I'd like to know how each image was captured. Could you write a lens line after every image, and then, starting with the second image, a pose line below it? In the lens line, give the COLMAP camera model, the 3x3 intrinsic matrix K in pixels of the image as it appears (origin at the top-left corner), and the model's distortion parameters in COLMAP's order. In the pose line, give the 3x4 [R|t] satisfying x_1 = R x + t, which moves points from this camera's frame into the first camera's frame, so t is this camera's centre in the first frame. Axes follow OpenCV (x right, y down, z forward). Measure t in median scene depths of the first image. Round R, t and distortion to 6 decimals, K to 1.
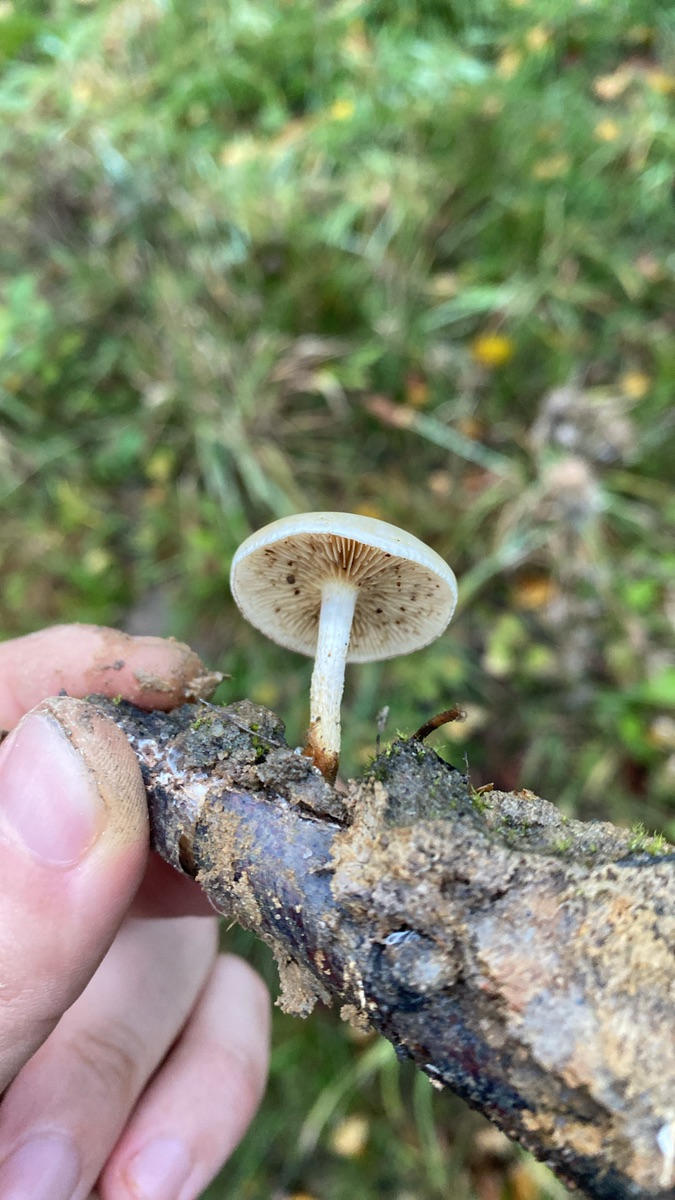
lens RADIAL K [[890.5, 0, 339.2], [0, 890.5, 599.4], [0, 0, 1]] dist [-0.006181, -0.002444]
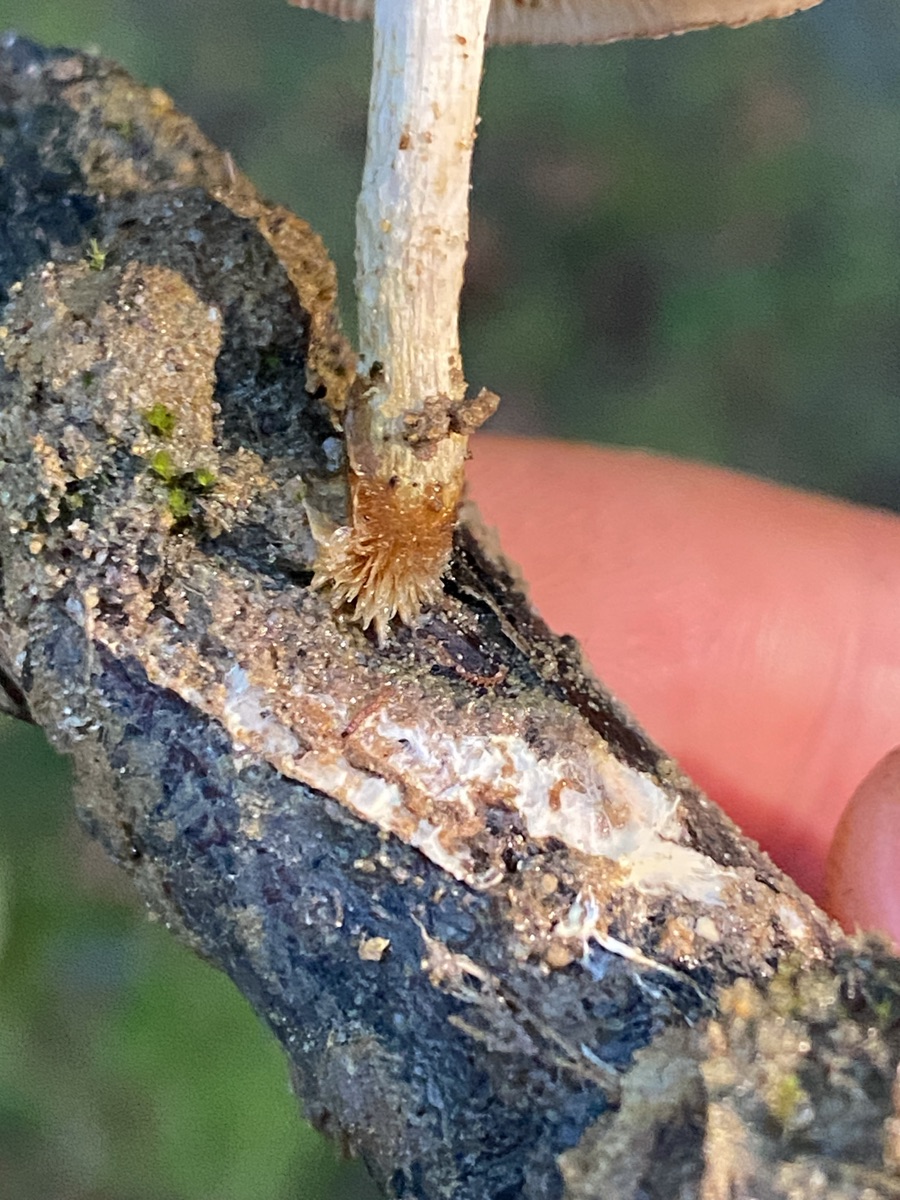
lens RADIAL K [[2624.9, 0, 448.9], [0, 2624.9, 602.3], [0, 0, 1]] dist [0.082942, 0.000000]
pose [[0.948650, 0.092869, -0.302388, 0.299957], [0.137257, 0.740407, 0.657995, -0.419043], [0.284997, -0.665712, 0.689641, 0.410262]]
